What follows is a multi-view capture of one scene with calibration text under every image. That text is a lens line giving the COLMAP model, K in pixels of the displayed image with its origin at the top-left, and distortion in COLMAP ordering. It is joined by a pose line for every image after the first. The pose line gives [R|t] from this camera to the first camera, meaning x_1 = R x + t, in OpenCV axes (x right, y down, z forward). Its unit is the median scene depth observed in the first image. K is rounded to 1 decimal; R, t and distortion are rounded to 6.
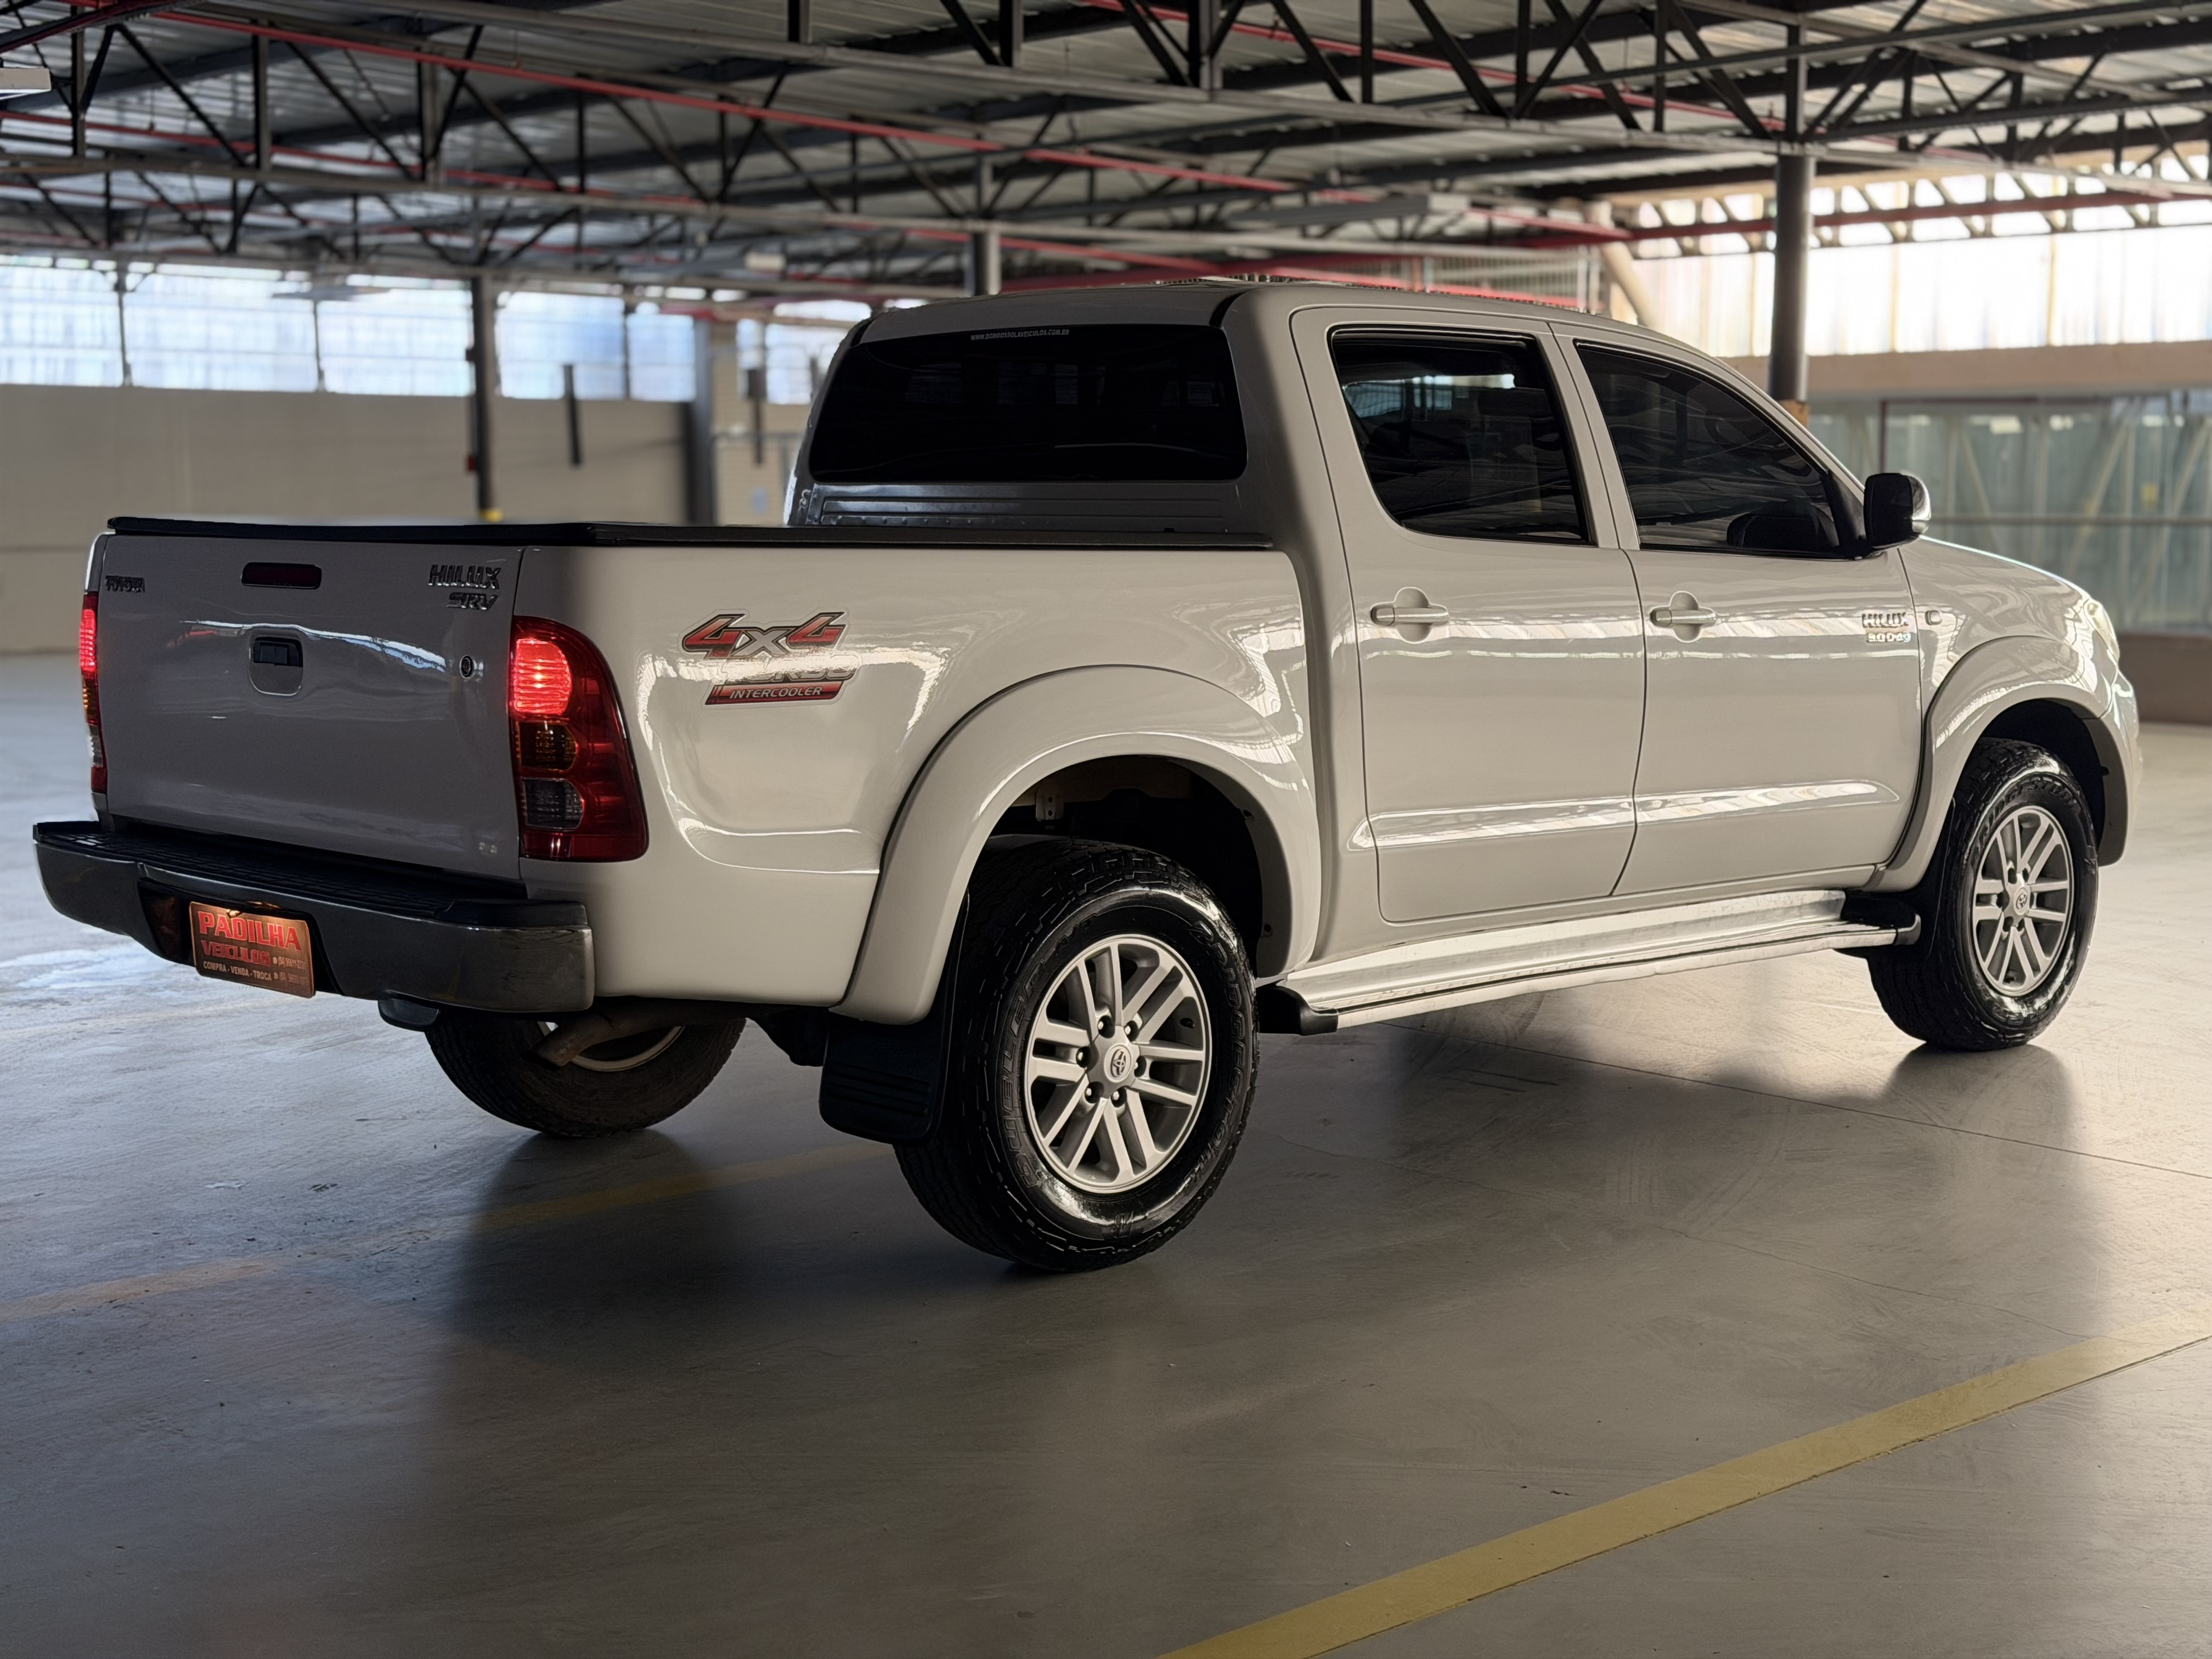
lens RADIAL K [[3082.7, 0, 1106.0], [0, 3082.7, 829.5], [0, 0, 1]] dist [0.197271, -0.340588]
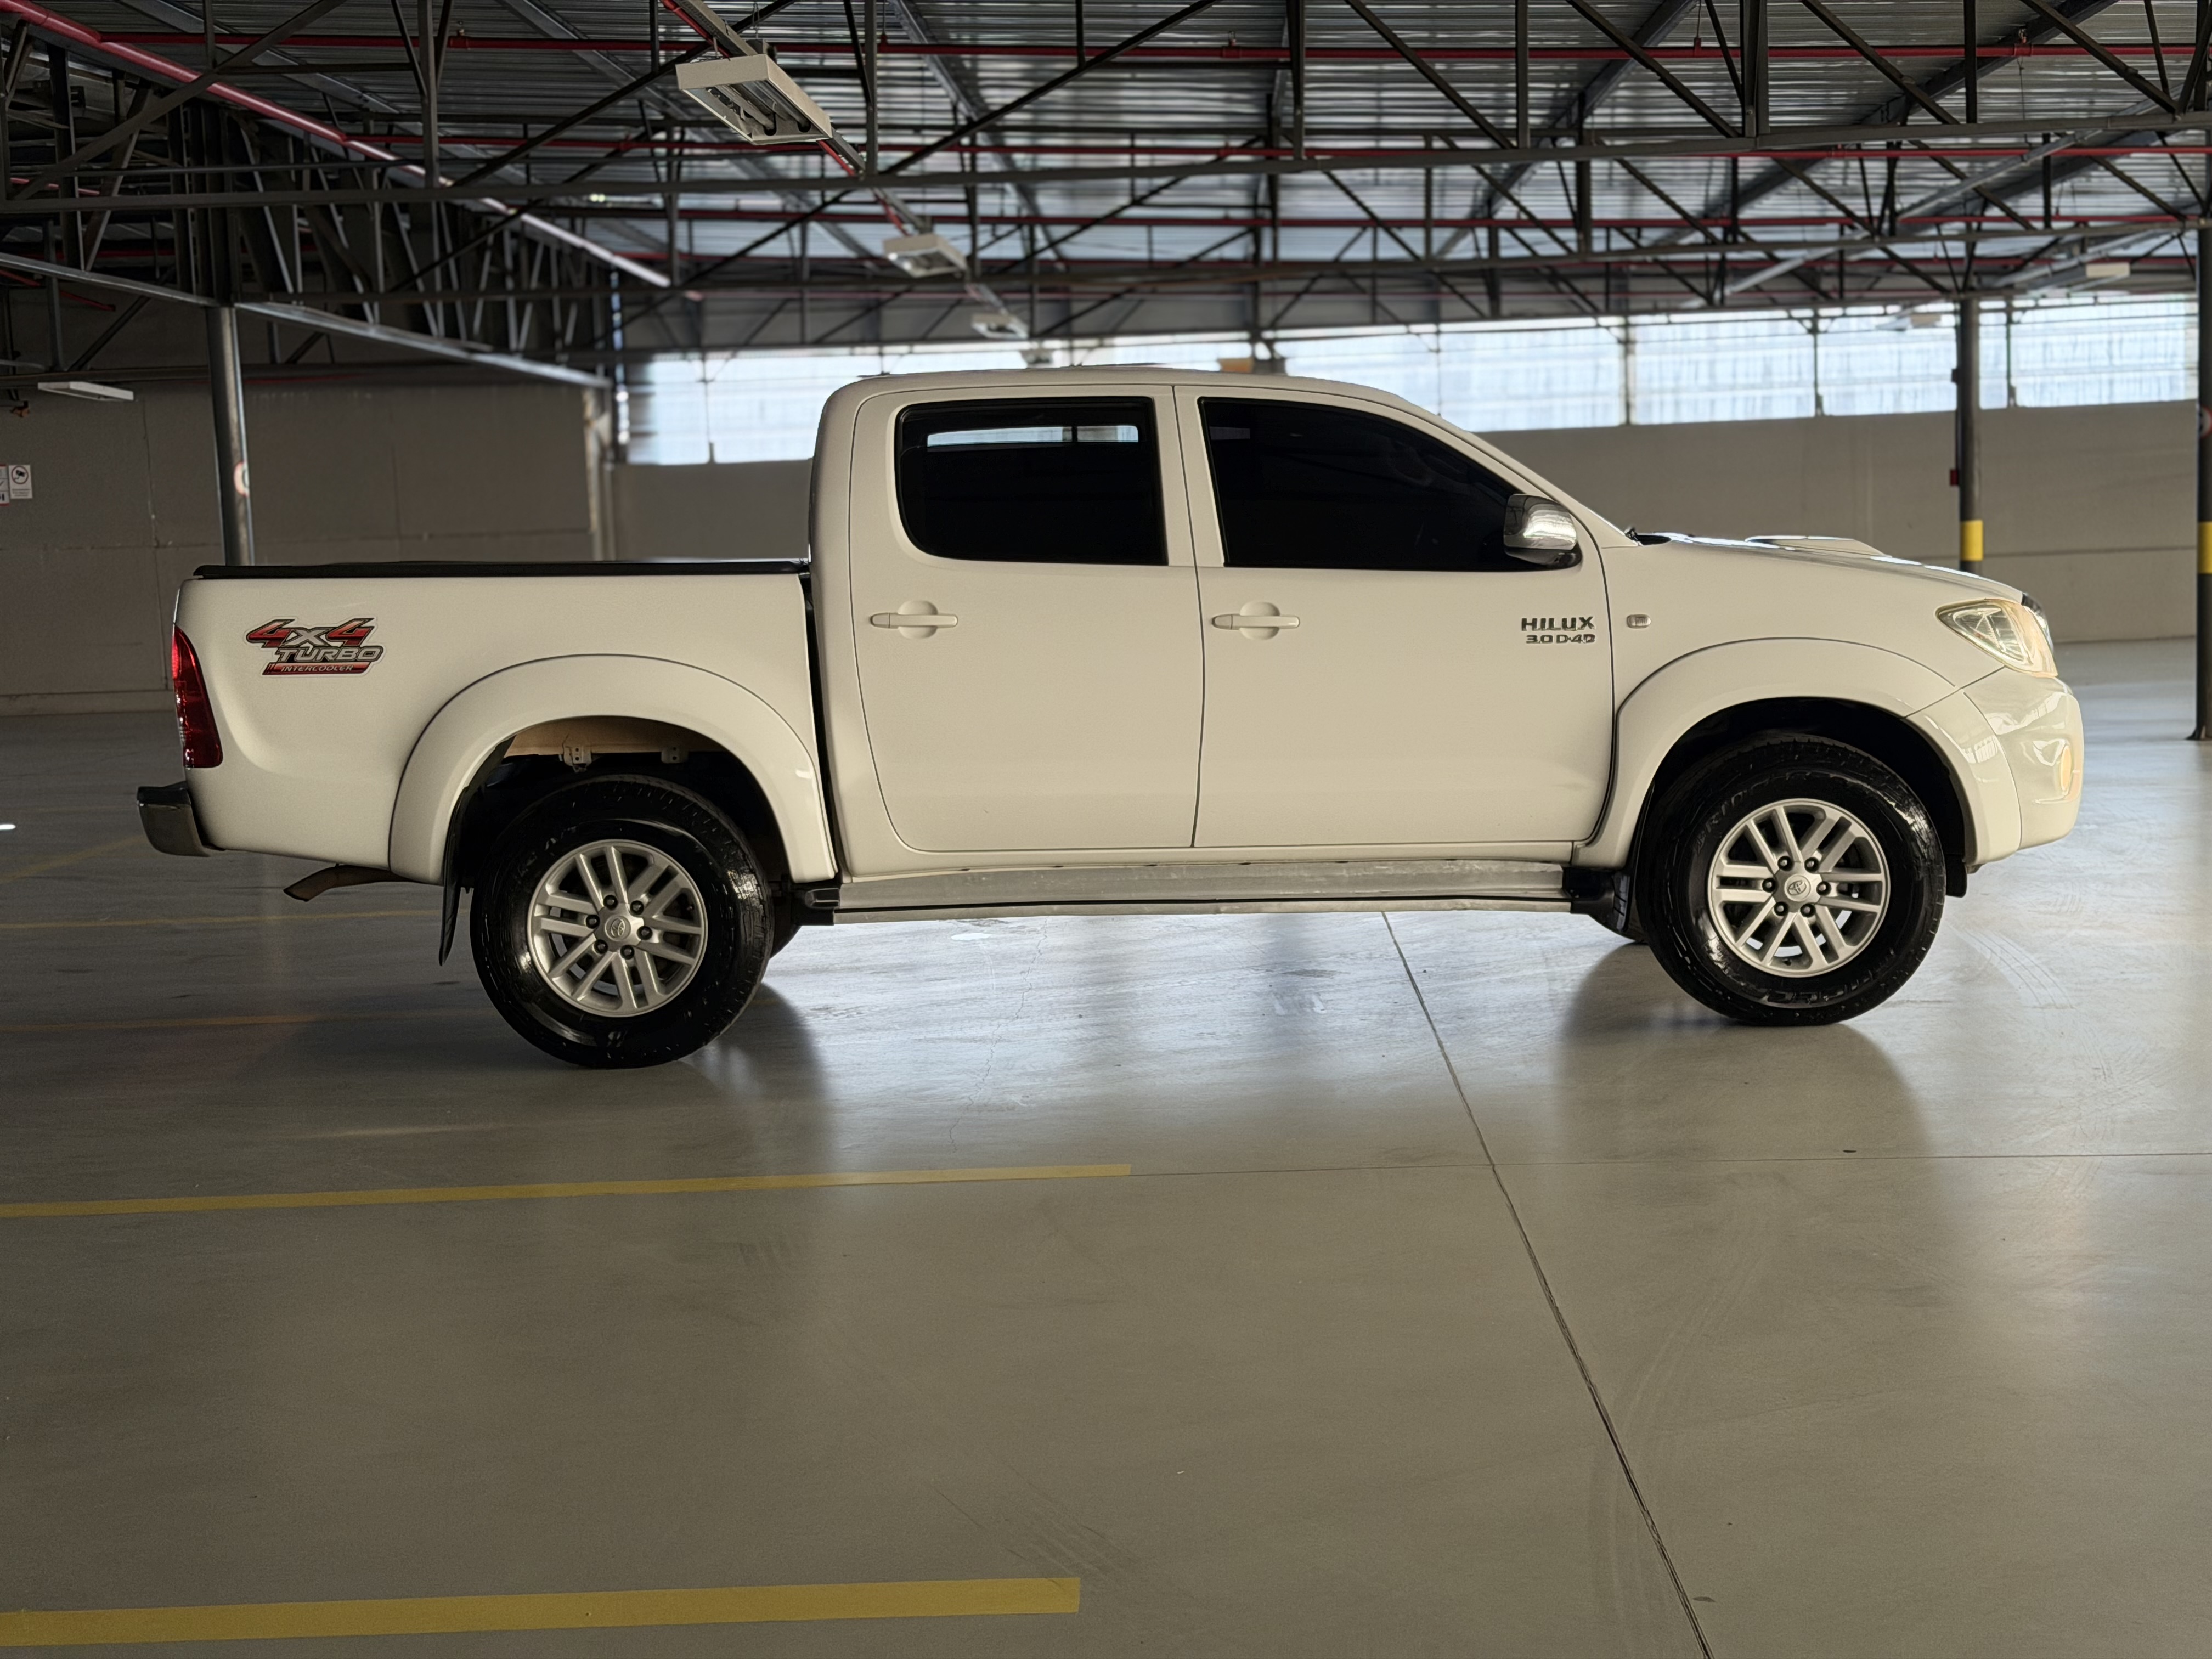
lens RADIAL K [[3082.7, 0, 1106.0], [0, 3082.7, 829.5], [0, 0, 1]] dist [0.197271, -0.340588]
pose [[0.725407, 0.043944, -0.686916, 0.859272], [-0.045079, 0.998851, 0.016294, -0.003593], [0.686843, 0.019146, 0.726554, 0.066814]]
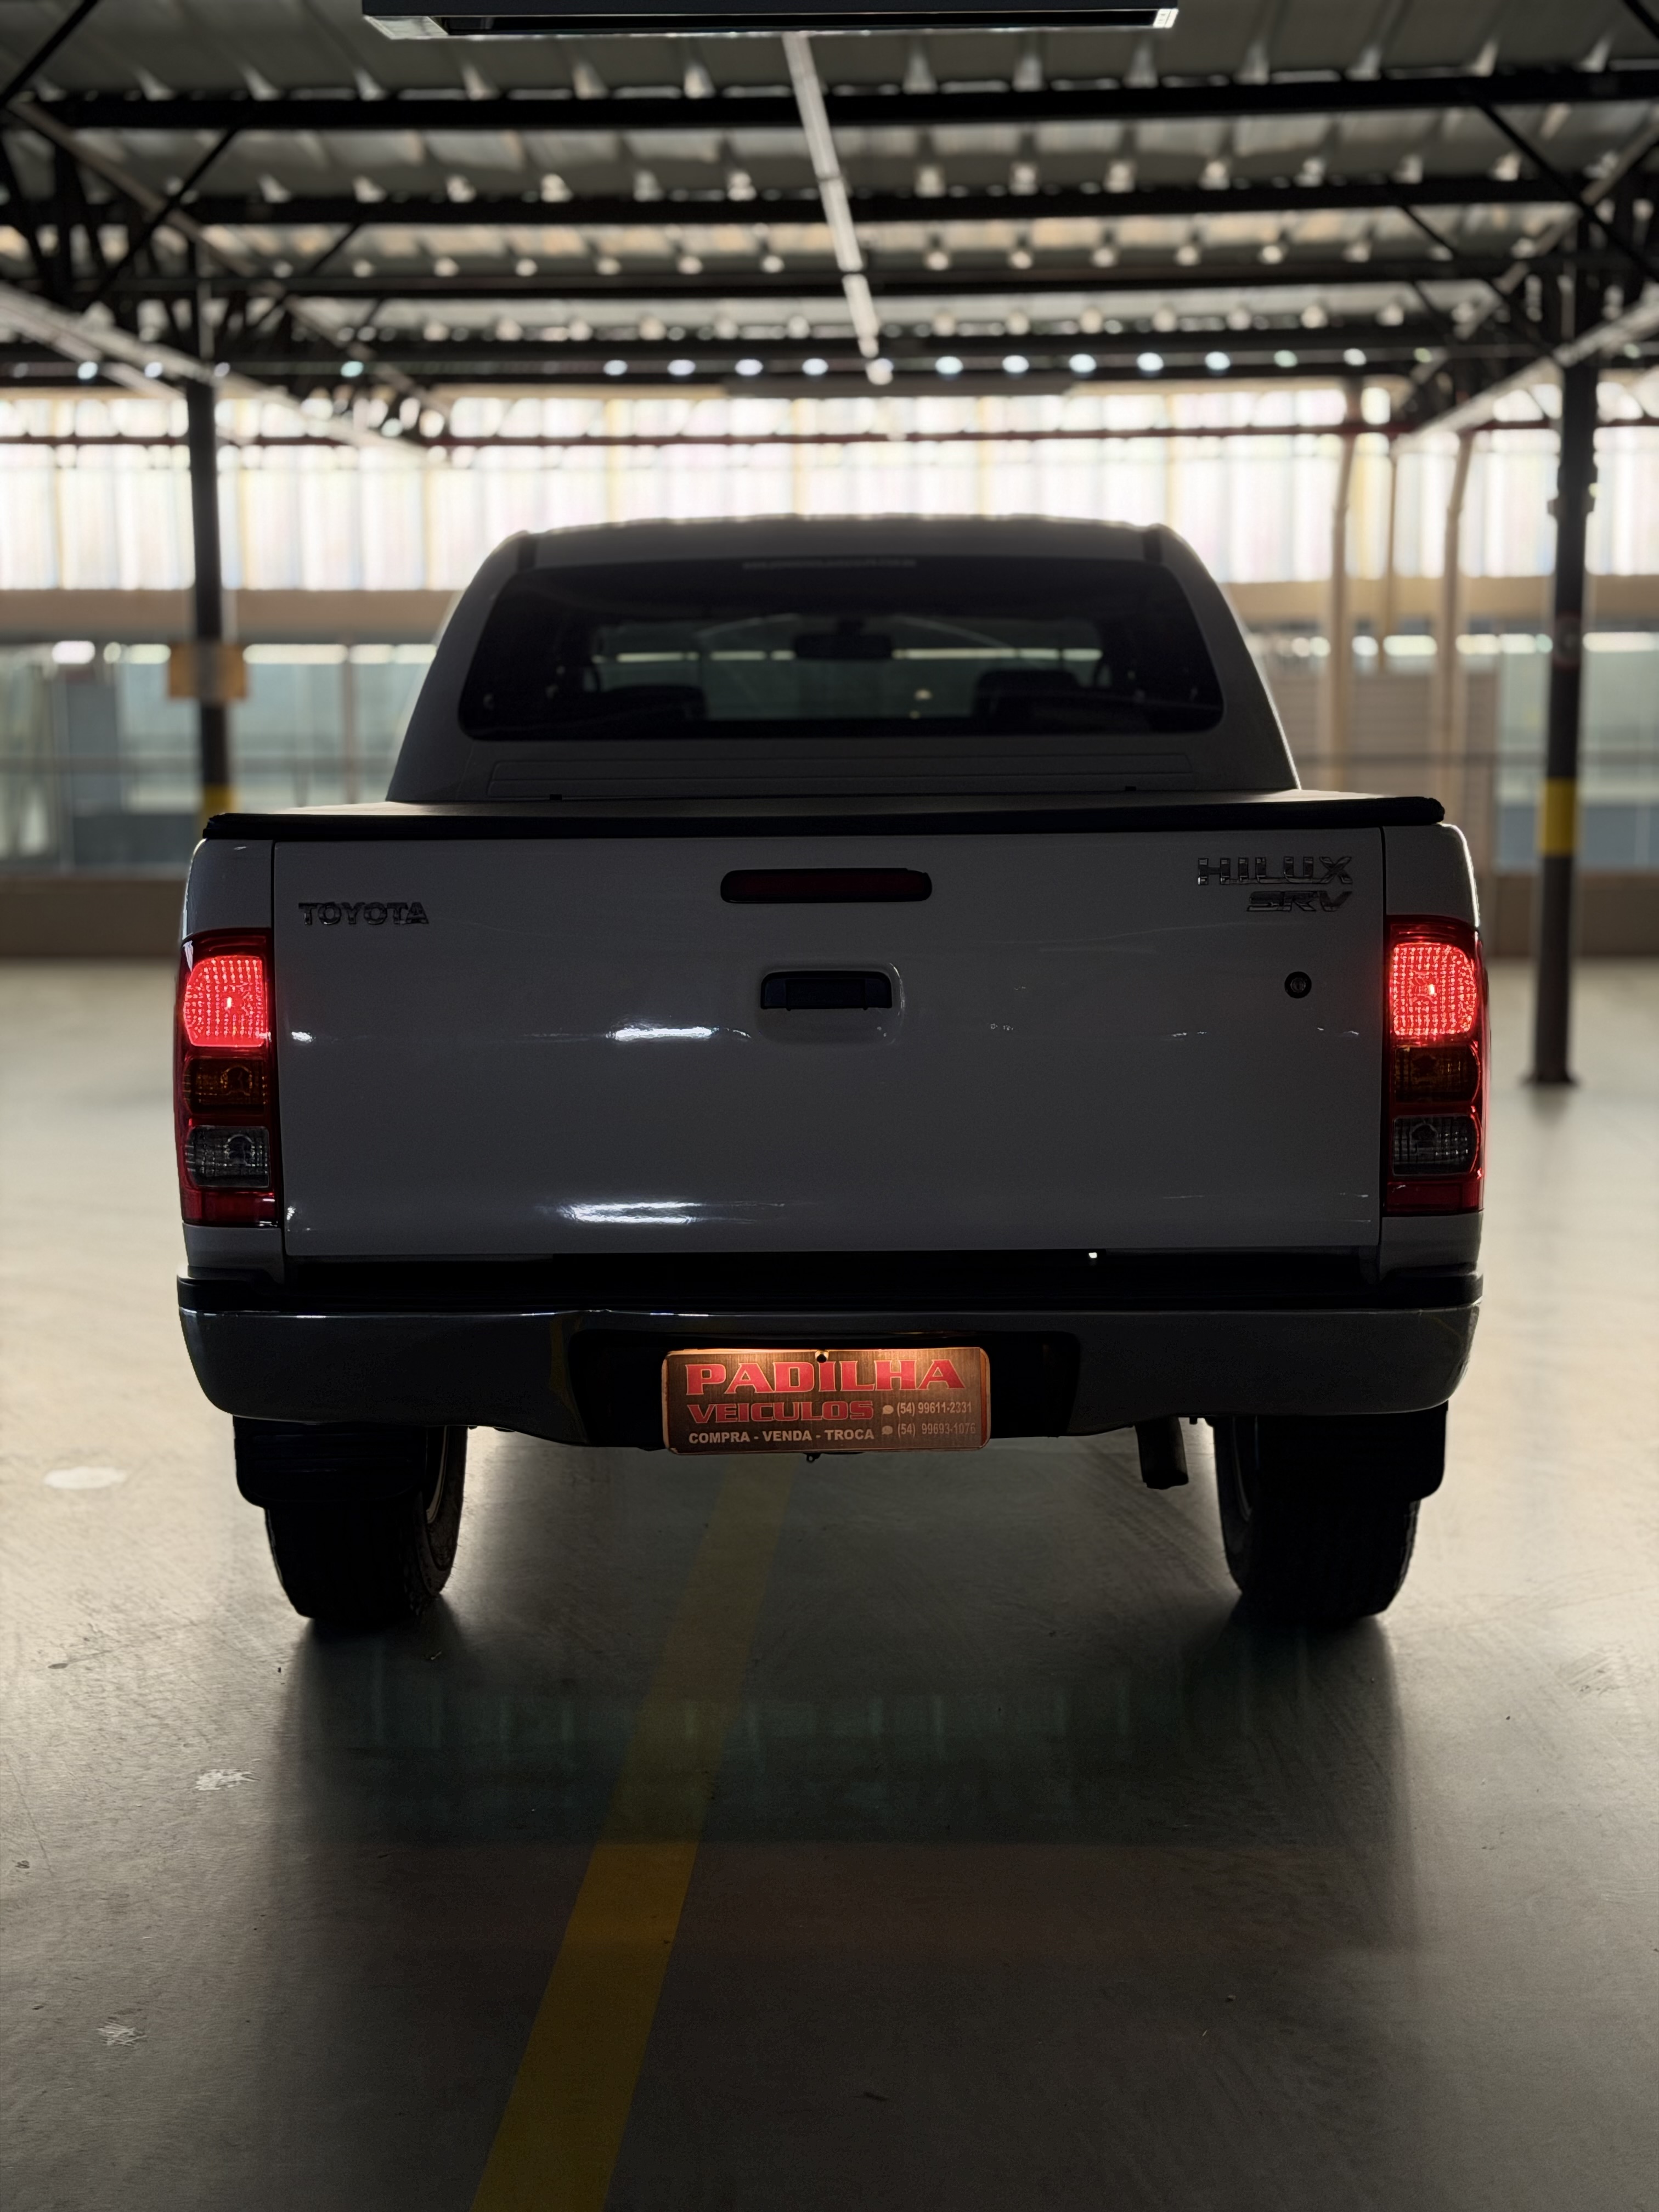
lens RADIAL K [[3082.7, 0, 829.5], [0, 3082.7, 1106.0], [0, 0, 1]] dist [0.197271, -0.340588]
pose [[0.693195, -0.099442, 0.713857, -0.530849], [0.088438, 0.994687, 0.052684, -0.046279], [-0.715304, 0.026612, 0.698307, 0.337942]]
